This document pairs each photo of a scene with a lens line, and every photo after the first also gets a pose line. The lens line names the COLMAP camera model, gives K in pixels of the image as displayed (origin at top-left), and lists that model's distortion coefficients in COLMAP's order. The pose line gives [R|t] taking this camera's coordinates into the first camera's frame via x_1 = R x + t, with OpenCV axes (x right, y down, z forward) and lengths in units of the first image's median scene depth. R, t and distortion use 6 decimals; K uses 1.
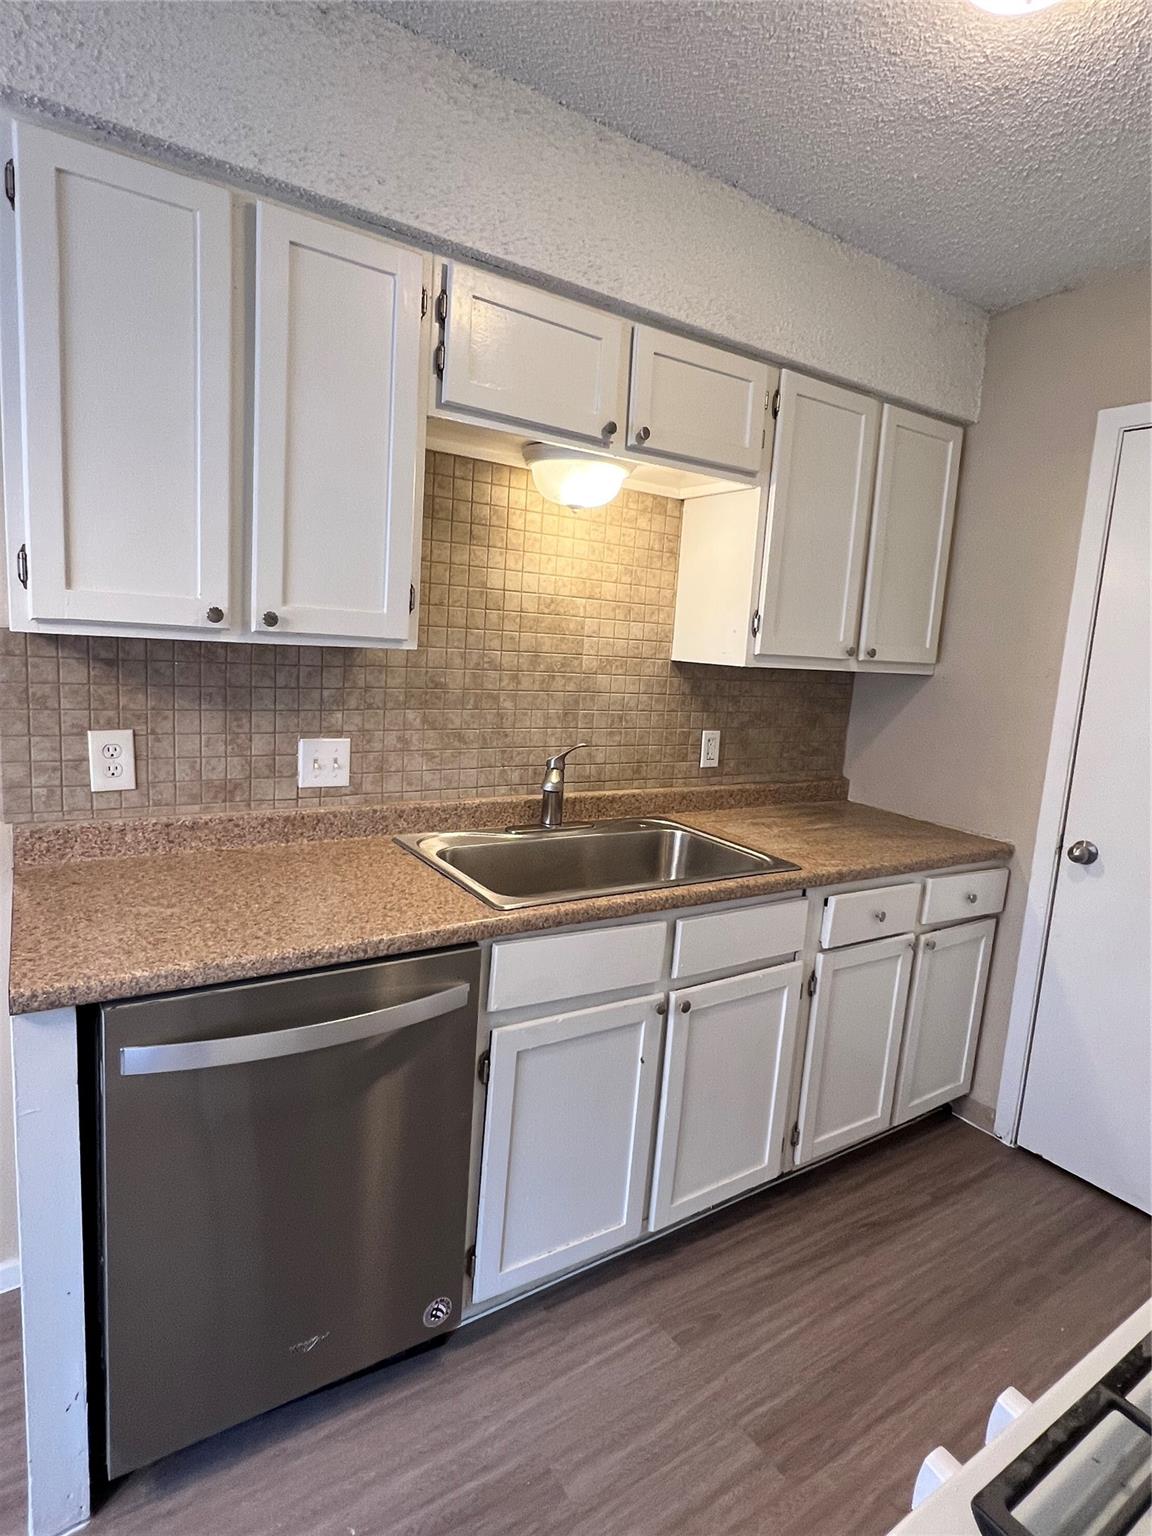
lens RADIAL K [[829.9, 0, 578.7], [0, 829.9, 761.5], [0, 0, 1]] dist [0.000322, 0.000092]
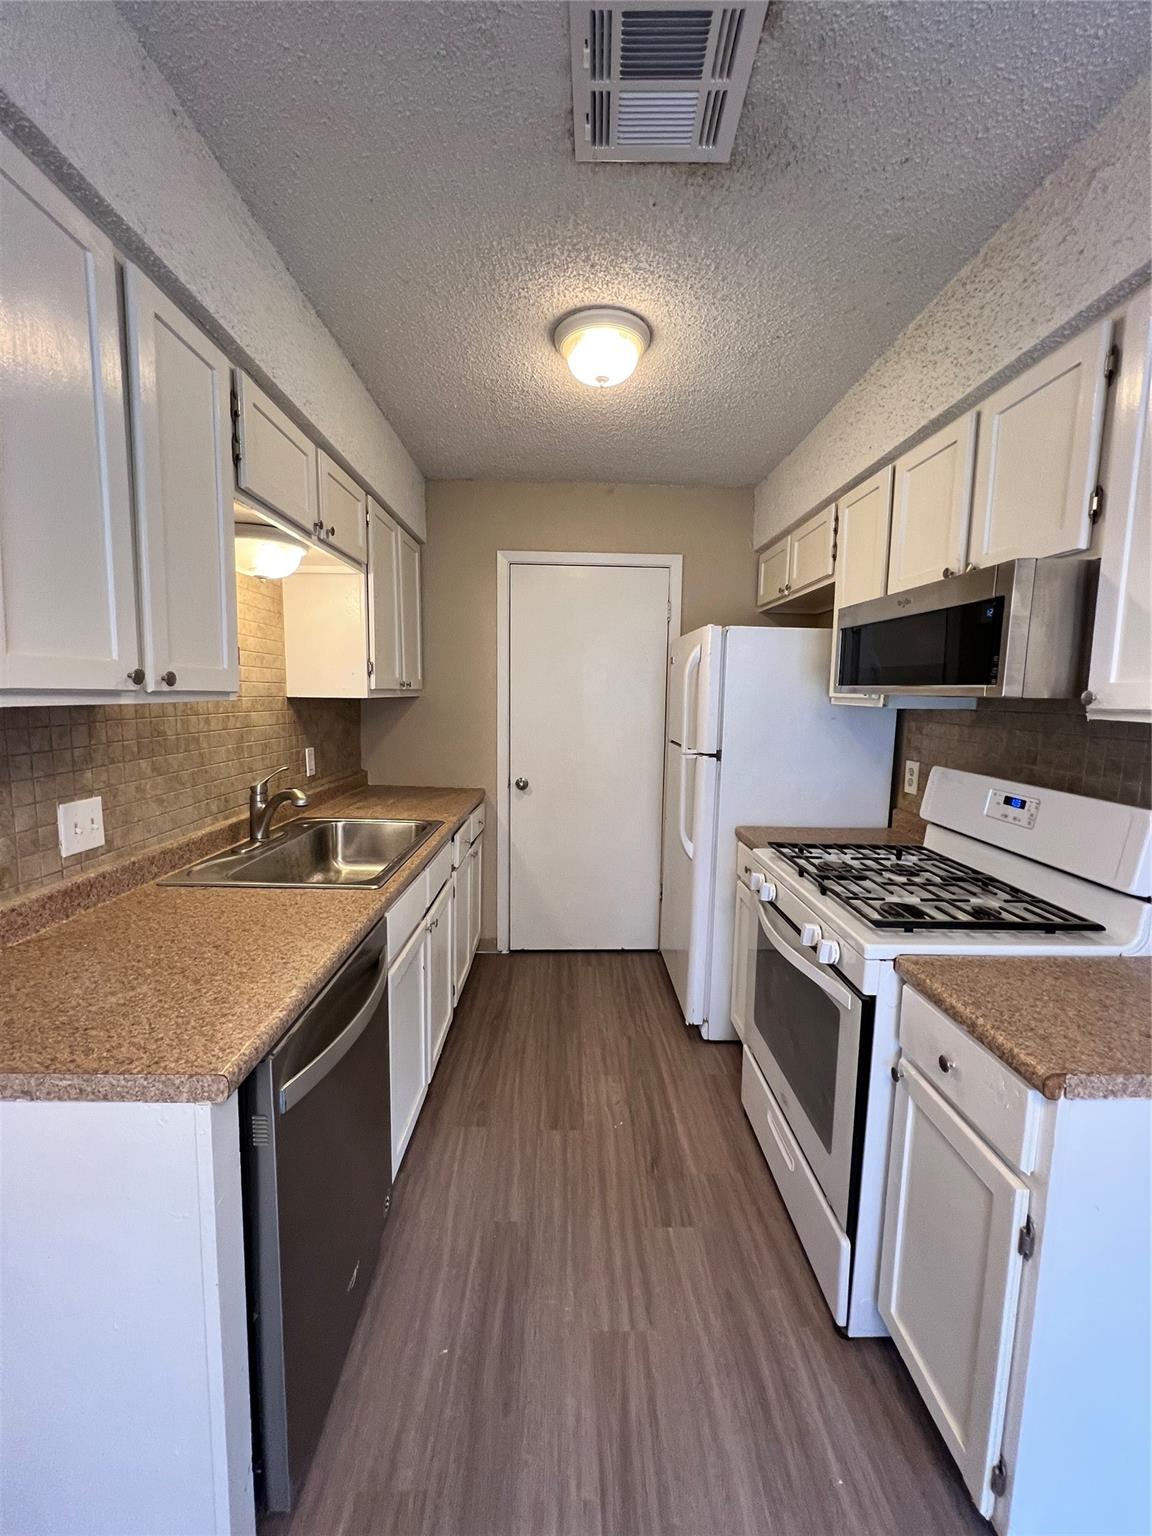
lens RADIAL K [[610.7, 0, 582.1], [0, 610.7, 760.8], [0, 0, 1]] dist [-0.000889, 0.000610]
pose [[0.535436, -0.148516, 0.831415, -0.561405], [0.144092, 0.986049, 0.083342, -0.046910], [-0.832194, 0.075176, 0.549365, 0.131531]]
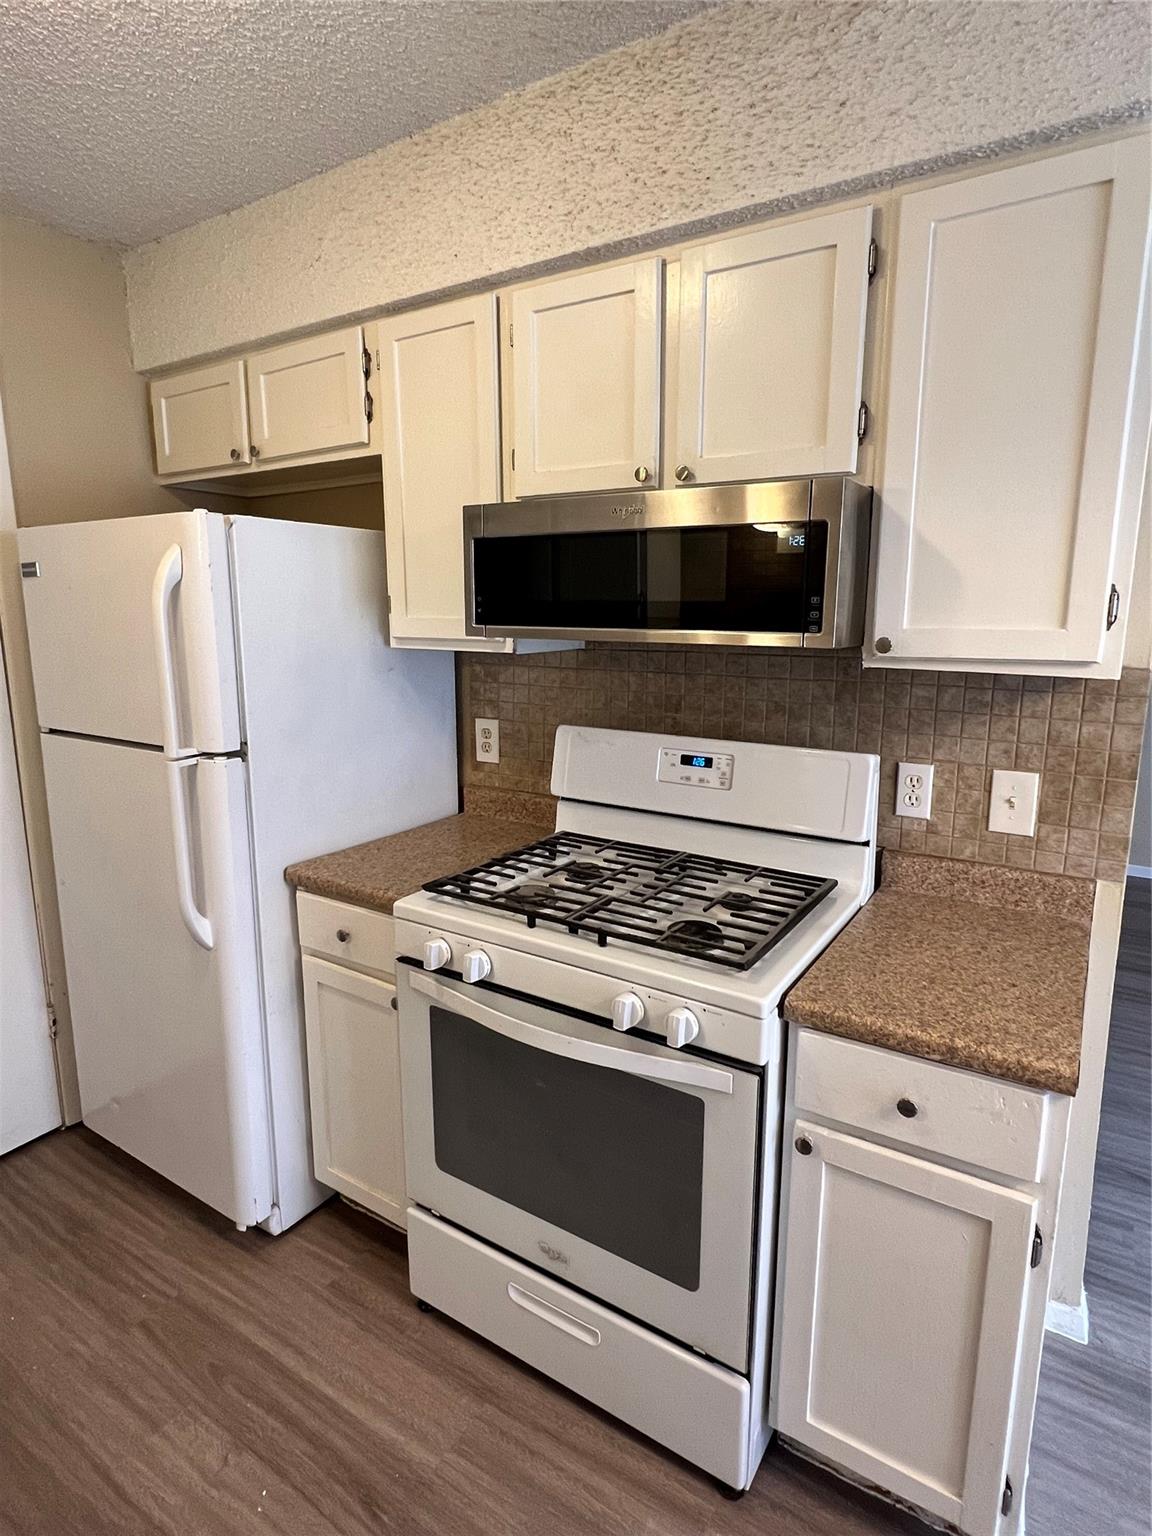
lens RADIAL K [[833.2, 0, 574.5], [0, 833.2, 756.6], [0, 0, 1]] dist [-0.000608, 0.000285]
pose [[-0.391739, -0.224423, 0.892286, -0.374751], [0.116178, 0.949968, 0.289936, -0.131964], [-0.912712, 0.217243, -0.346067, 0.538364]]
